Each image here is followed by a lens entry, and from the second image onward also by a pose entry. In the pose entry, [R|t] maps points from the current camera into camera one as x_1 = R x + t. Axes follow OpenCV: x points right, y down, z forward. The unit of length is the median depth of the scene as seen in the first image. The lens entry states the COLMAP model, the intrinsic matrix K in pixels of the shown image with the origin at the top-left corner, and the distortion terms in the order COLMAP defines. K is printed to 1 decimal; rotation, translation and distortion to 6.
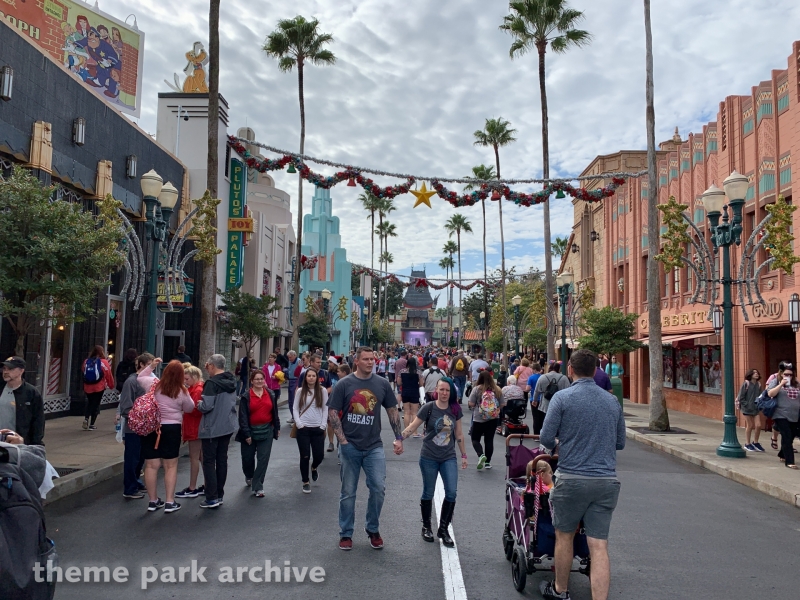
lens RADIAL K [[641.6, 0, 422.5], [0, 641.6, 299.4], [0, 0, 1]] dist [0.038325, -0.086054]
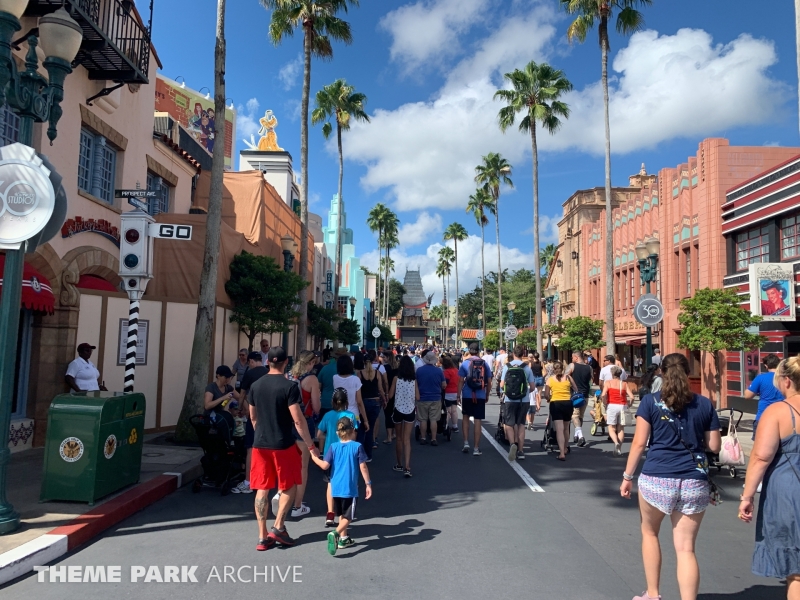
lens RADIAL K [[623.3, 0, 412.3], [0, 623.3, 300.7], [0, 0, 1]] dist [-0.000628, -0.002591]
pose [[0.999988, 0.001183, -0.004648, -0.050005], [-0.001163, 0.999990, 0.004235, -0.019560], [0.004653, -0.004229, 0.999980, -0.255917]]
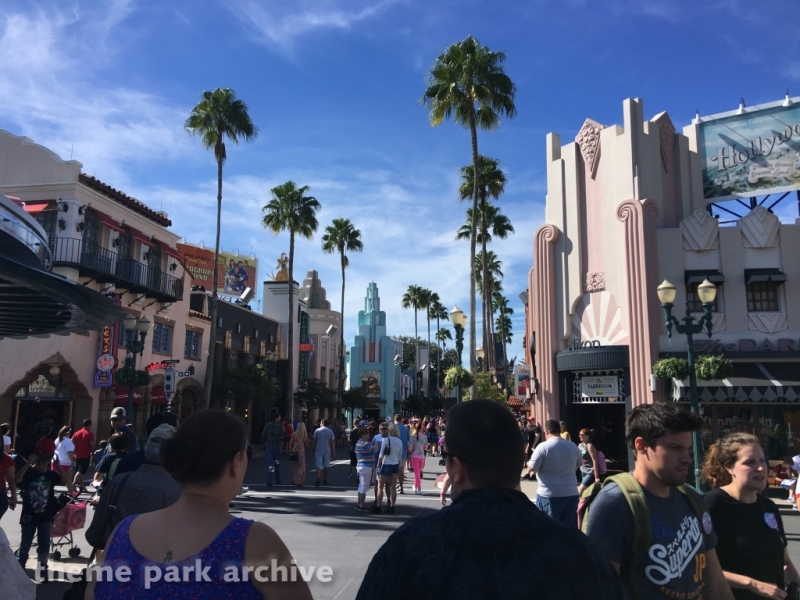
lens RADIAL K [[646.1, 0, 400.0], [0, 646.1, 300.0], [0, 0, 1]] dist [0.008868, 0.005165]
pose [[0.987601, -0.037883, -0.152343, 0.271192], [0.023270, 0.995053, -0.096585, -0.064330], [0.155248, 0.091842, 0.983597, -0.795337]]
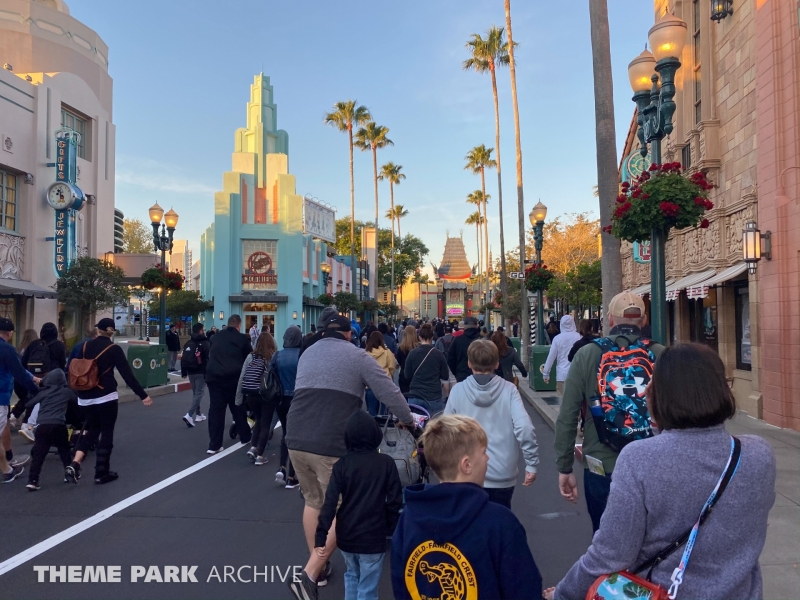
lens RADIAL K [[646.1, 0, 400.0], [0, 646.1, 300.0], [0, 0, 1]] dist [0.008868, 0.005165]
pose [[0.995203, -0.031976, -0.092454, 0.136090], [0.035700, 0.998605, 0.038909, 0.069151], [0.091081, -0.042023, 0.994956, 0.746261]]
